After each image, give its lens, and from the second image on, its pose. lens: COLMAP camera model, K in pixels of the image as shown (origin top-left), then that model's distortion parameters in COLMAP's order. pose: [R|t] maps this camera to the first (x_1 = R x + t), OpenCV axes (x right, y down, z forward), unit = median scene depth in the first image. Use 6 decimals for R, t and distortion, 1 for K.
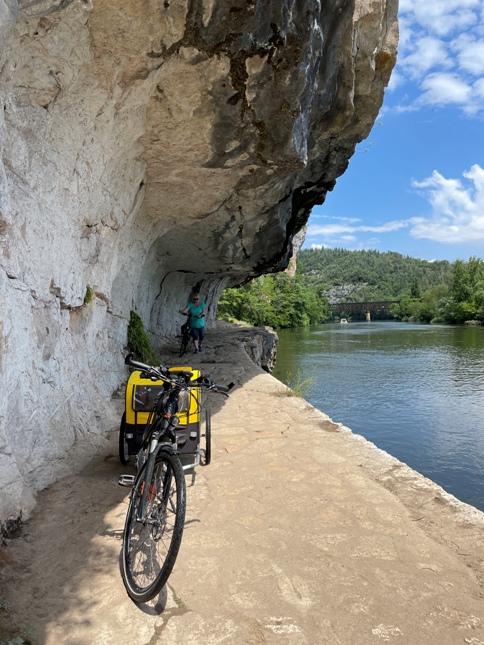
lens RADIAL K [[525.0, 0, 242.0], [0, 525.0, 322.5], [0, 0, 1]] dist [0.001807, -0.003678]
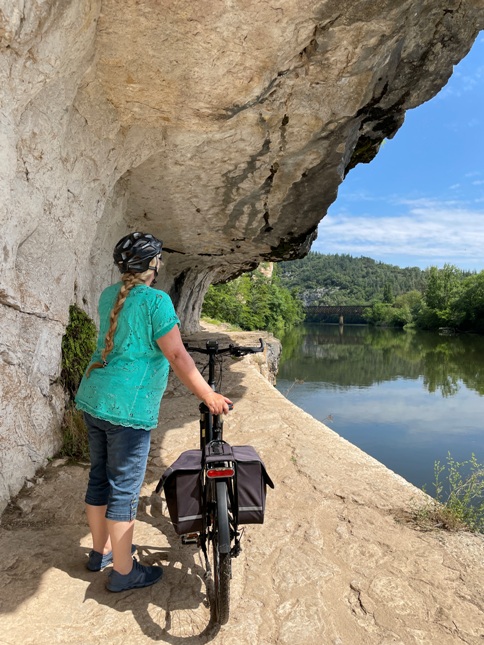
lens RADIAL K [[525.0, 0, 242.0], [0, 525.0, 322.5], [0, 0, 1]] dist [0.001807, -0.003678]
pose [[0.998165, 0.028931, 0.053200, -0.031323], [-0.028907, 0.999581, -0.001228, -0.004181], [-0.053213, -0.000312, 0.998583, 0.204820]]
